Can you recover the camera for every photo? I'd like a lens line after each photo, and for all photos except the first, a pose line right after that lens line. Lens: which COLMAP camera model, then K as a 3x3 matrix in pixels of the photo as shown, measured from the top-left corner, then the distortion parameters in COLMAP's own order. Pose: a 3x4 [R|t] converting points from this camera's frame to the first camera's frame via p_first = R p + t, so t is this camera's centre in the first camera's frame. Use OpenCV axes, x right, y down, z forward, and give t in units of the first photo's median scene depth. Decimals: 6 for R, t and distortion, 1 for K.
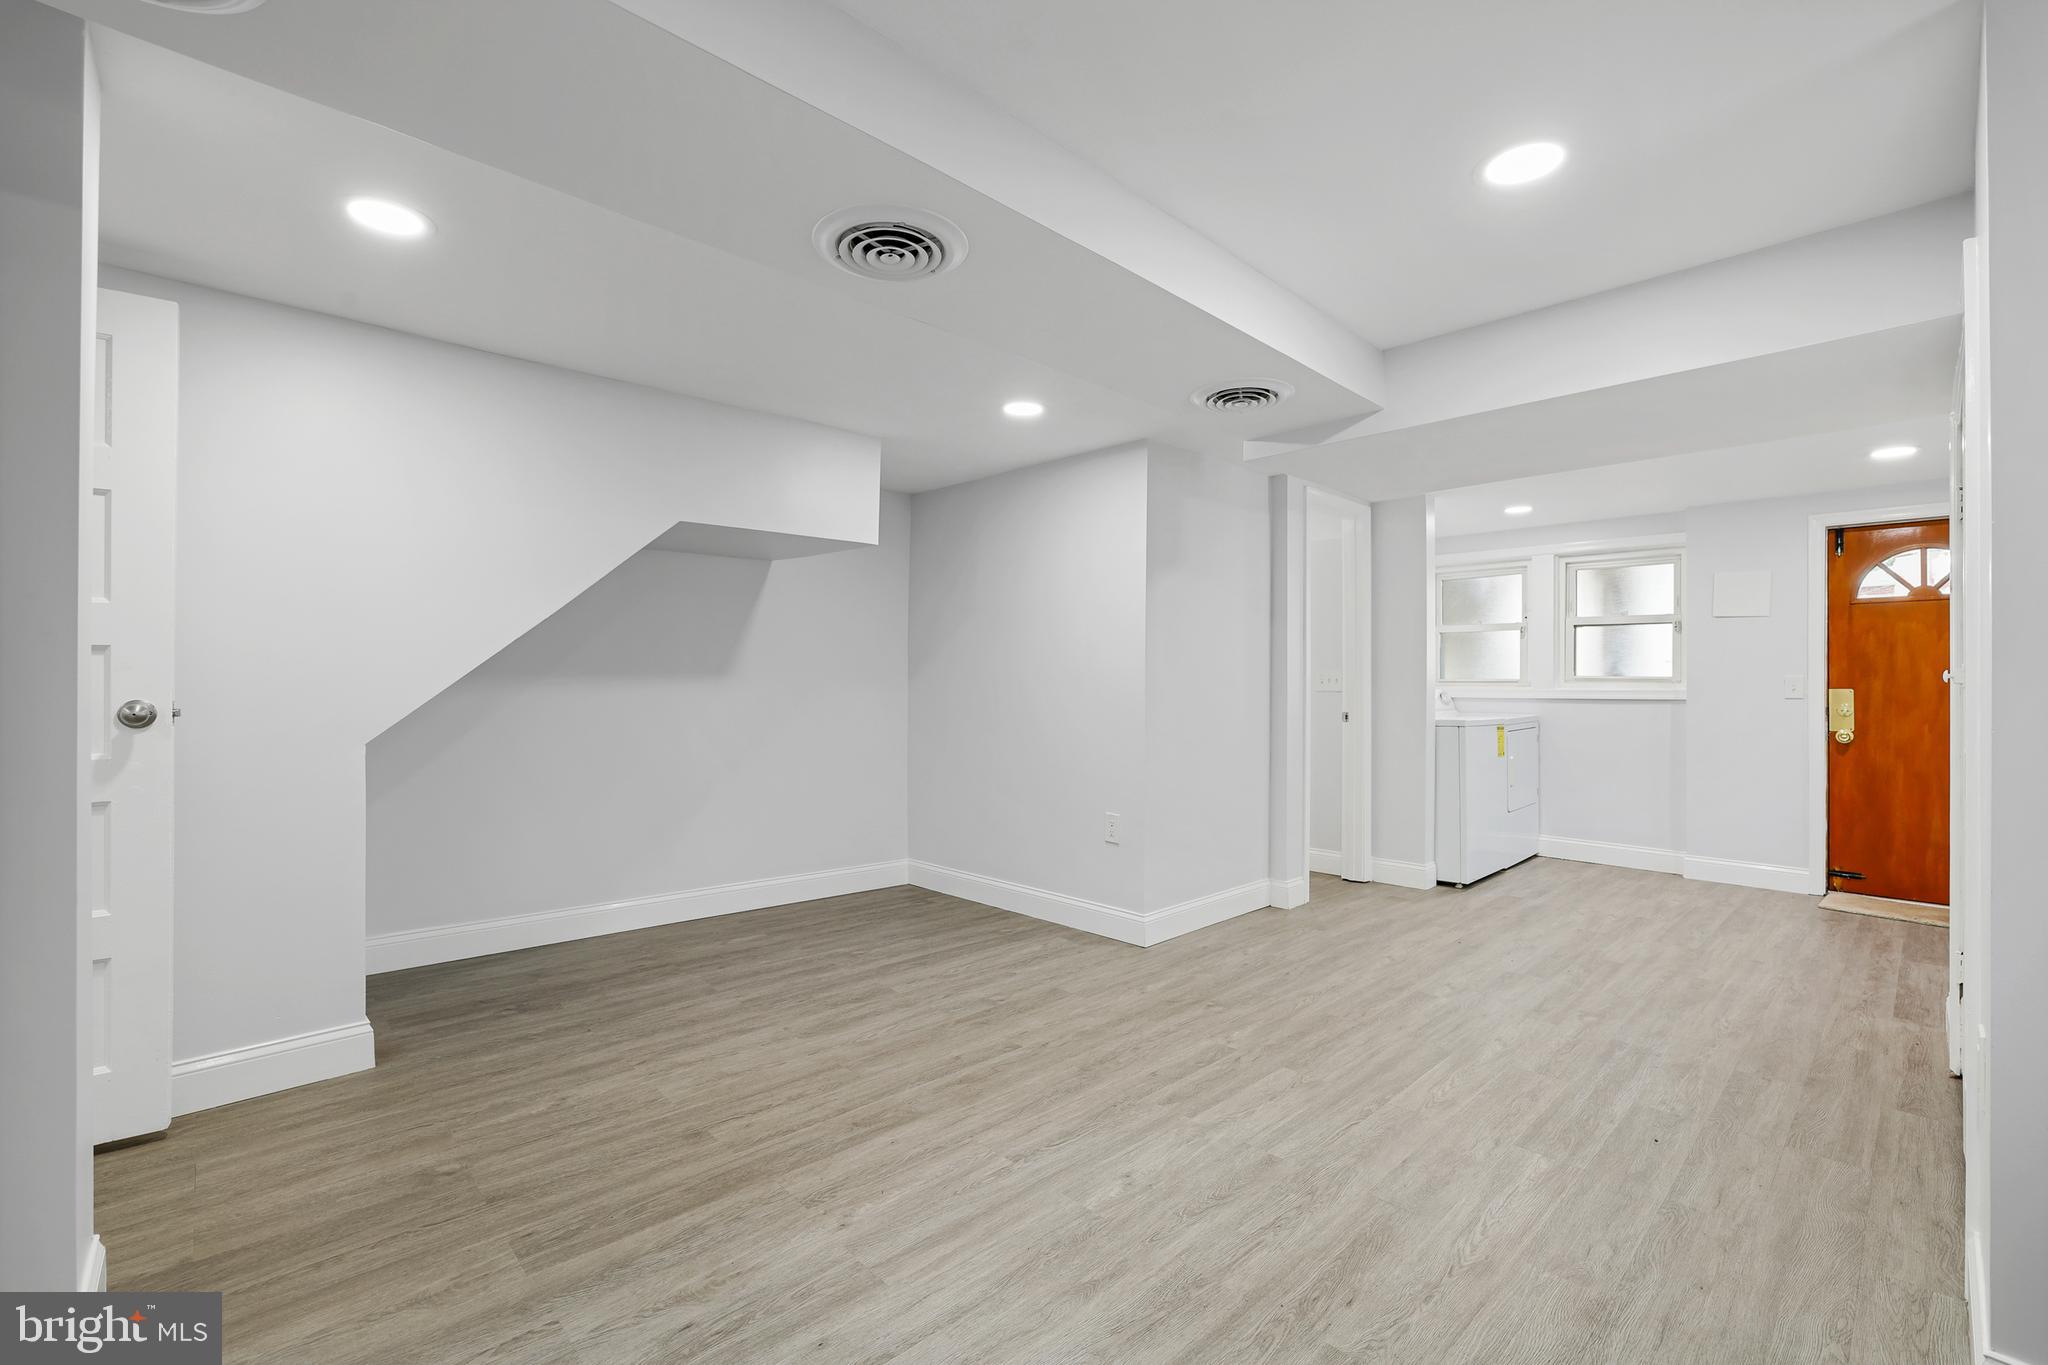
lens RADIAL K [[884.7, 0, 1026.3], [0, 884.7, 676.2], [0, 0, 1]] dist [-0.035913, 0.012885]
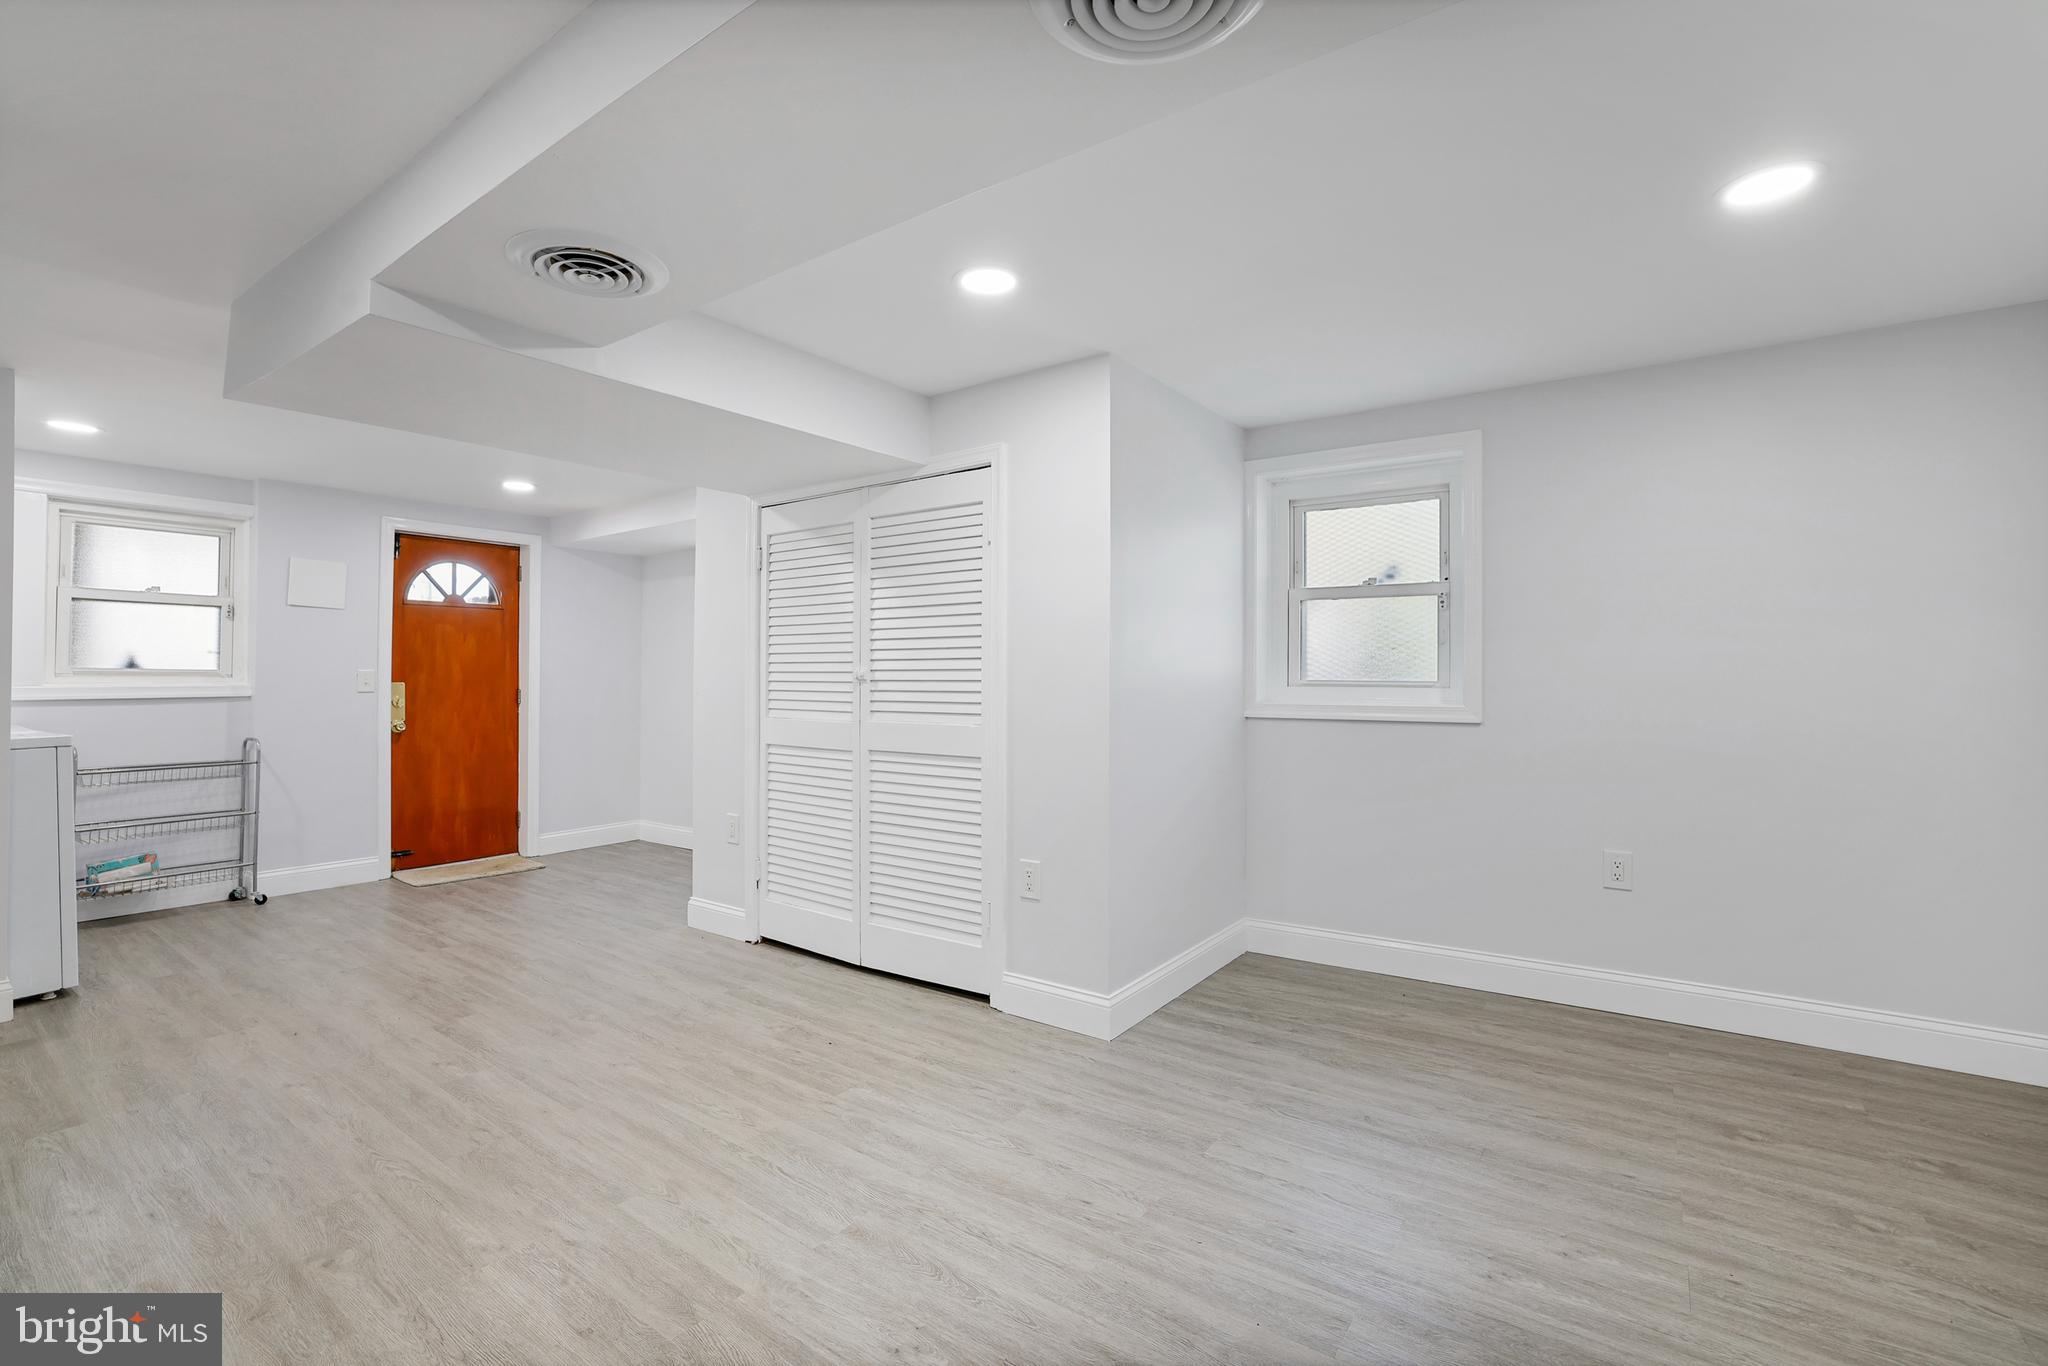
lens RADIAL K [[884.7, 0, 1026.3], [0, 884.7, 676.7], [0, 0, 1]] dist [-0.035913, 0.012885]
pose [[-0.173120, -0.005399, 0.984886, -0.267082], [-0.007888, 0.999961, 0.004095, -0.002795], [-0.984869, -0.007060, -0.173156, 0.434198]]
